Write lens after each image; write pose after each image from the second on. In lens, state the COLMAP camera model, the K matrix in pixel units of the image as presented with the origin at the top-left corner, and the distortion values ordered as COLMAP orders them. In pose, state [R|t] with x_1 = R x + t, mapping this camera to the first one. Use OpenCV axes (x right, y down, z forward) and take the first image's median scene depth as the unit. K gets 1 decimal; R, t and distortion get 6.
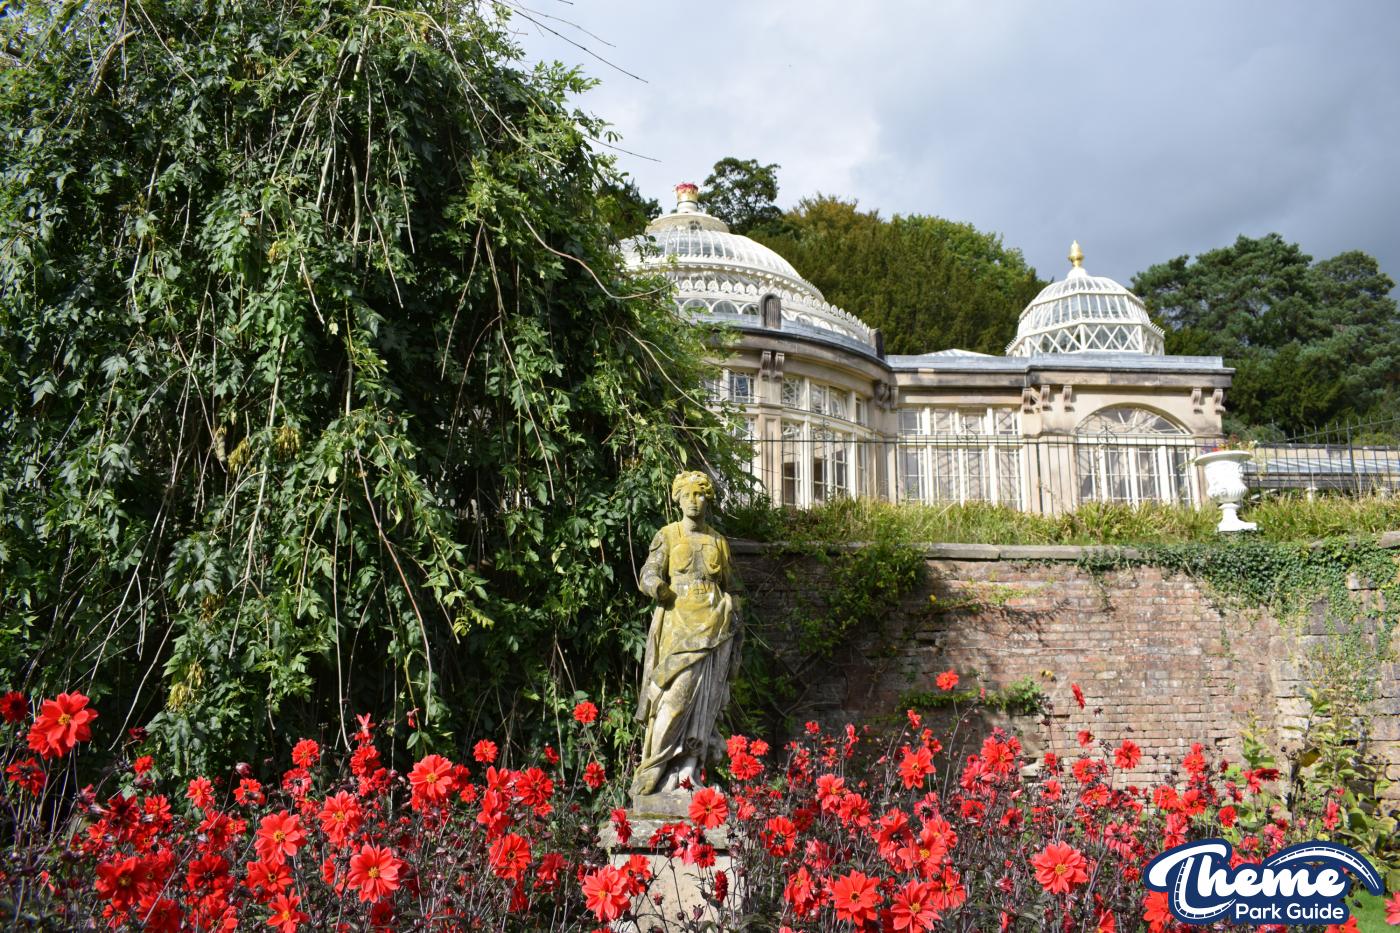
lens RADIAL K [[1058.3, 0, 732.0], [0, 1058.3, 469.1], [0, 0, 1]] dist [-0.081417, -0.000628]
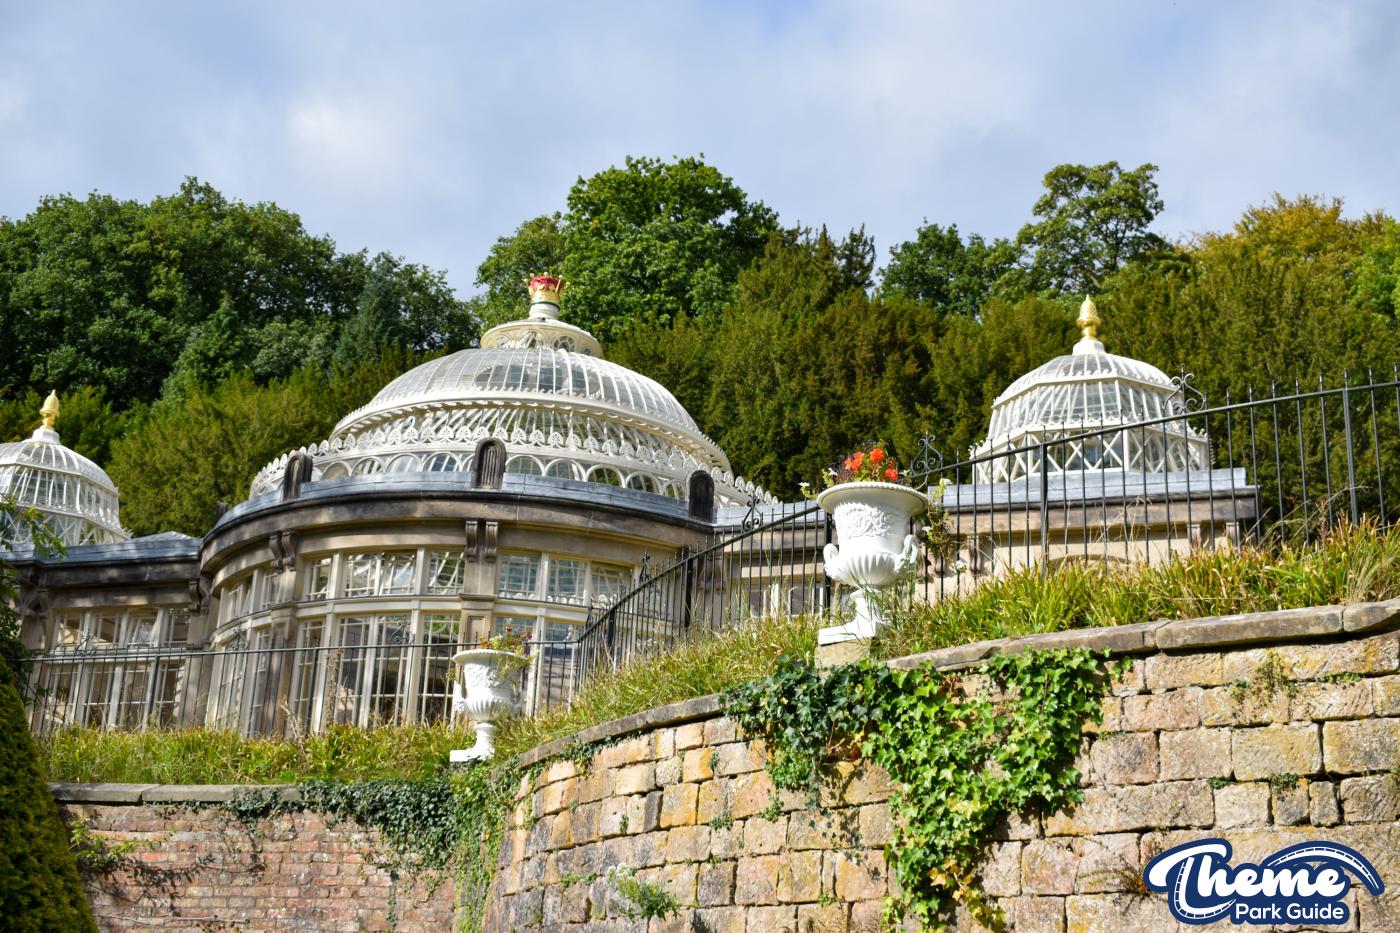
lens RADIAL K [[1760.0, 0, 700.0], [0, 1760.0, 466.5], [0, 0, 1]] dist [-0.019678, -0.044910]
pose [[0.936262, -0.079483, -0.342193, 0.589137], [0.037128, 0.991001, -0.128600, 0.010735], [0.349335, 0.107698, 0.930788, -0.057415]]
